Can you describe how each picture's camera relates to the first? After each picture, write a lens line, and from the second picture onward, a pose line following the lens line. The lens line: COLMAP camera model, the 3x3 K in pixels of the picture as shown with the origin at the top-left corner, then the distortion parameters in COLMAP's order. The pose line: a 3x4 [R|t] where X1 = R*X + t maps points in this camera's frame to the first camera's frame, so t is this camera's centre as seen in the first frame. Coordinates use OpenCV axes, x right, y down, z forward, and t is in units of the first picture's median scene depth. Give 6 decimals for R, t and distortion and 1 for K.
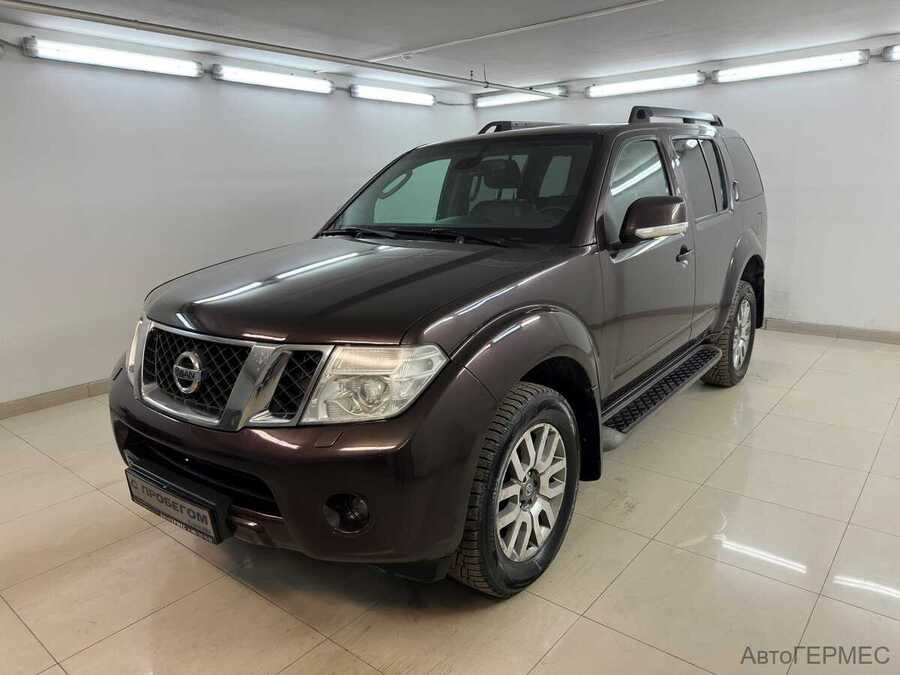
lens RADIAL K [[639.4, 0, 448.6], [0, 639.4, 340.0], [0, 0, 1]] dist [-0.014922, -0.027809]
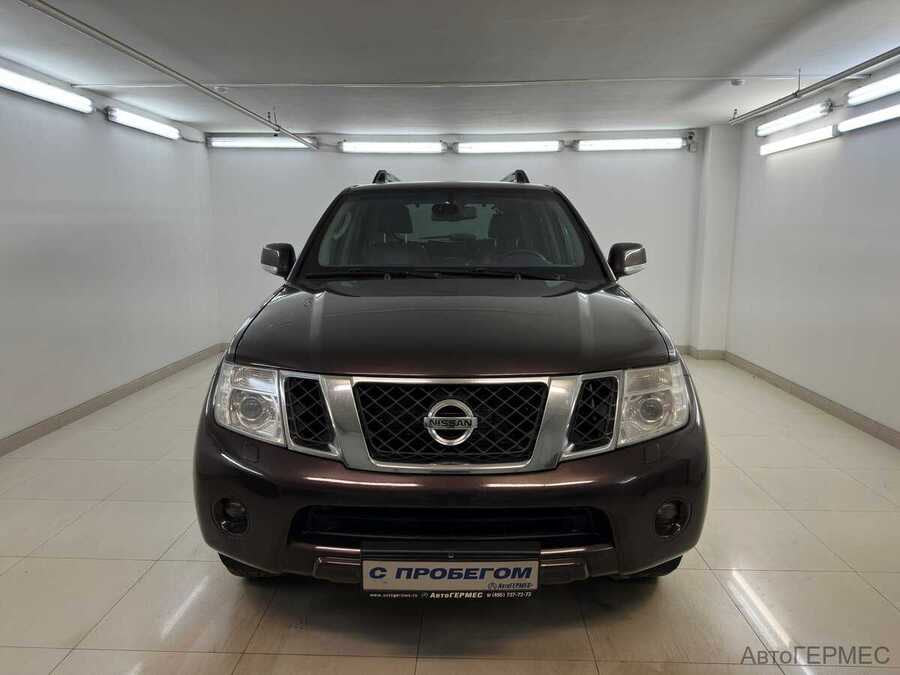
lens RADIAL K [[639.4, 0, 447.0], [0, 639.4, 321.3], [0, 0, 1]] dist [-0.014922, -0.027809]
pose [[0.791225, -0.043200, 0.609997, -0.341090], [0.105026, 0.992280, -0.065956, -0.011433], [-0.602438, 0.116252, 0.789654, 0.094290]]
